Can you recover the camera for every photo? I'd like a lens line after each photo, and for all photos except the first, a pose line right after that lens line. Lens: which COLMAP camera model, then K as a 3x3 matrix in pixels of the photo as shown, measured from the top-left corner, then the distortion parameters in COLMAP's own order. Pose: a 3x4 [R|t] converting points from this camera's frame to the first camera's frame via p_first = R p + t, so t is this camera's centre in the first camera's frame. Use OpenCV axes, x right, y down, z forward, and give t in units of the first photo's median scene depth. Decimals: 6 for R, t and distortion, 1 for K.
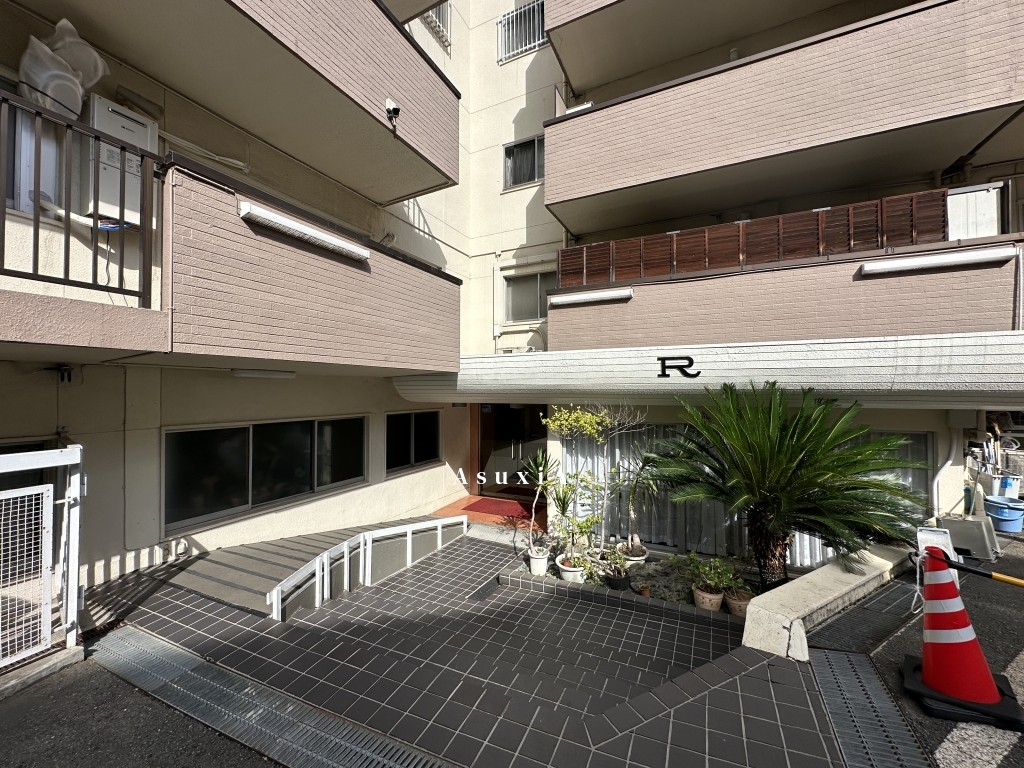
lens RADIAL K [[411.1, 0, 512.2], [0, 411.1, 382.6], [0, 0, 1]] dist [-0.000695, 0.000148]
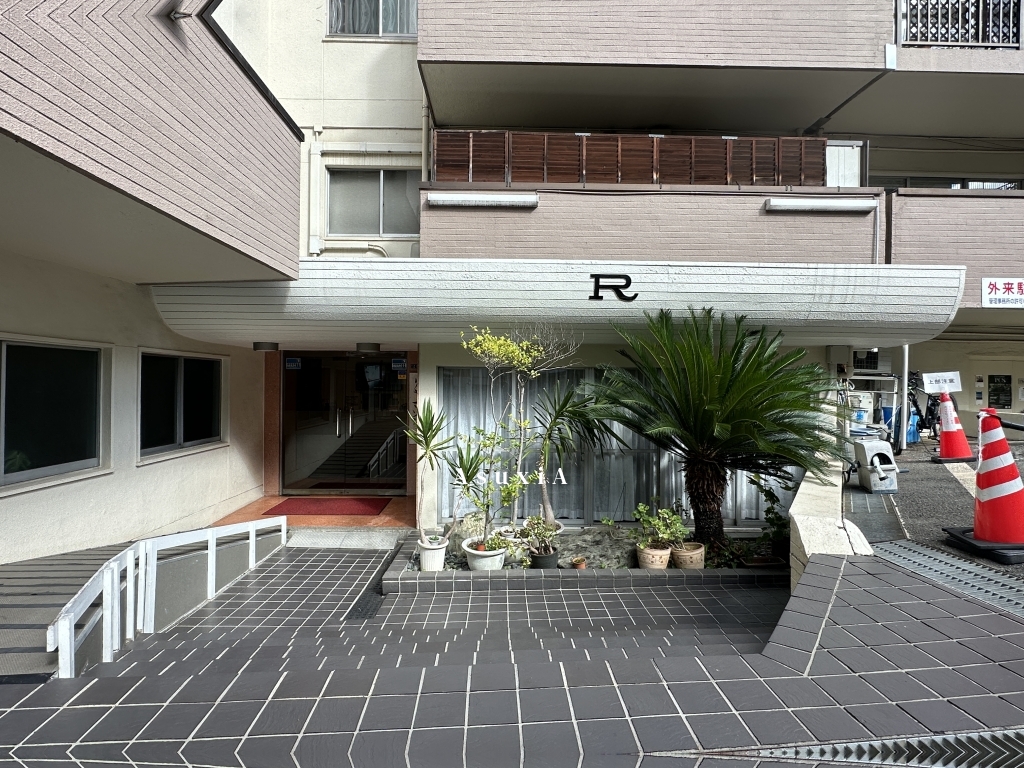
lens RADIAL K [[526.3, 0, 512.6], [0, 526.3, 383.1], [0, 0, 1]] dist [-0.001206, 0.000405]
pose [[0.887250, 0.009021, 0.461201, -0.242581], [-0.016623, 0.999785, 0.012424, 0.135923], [-0.460990, -0.018690, 0.887209, 0.155642]]
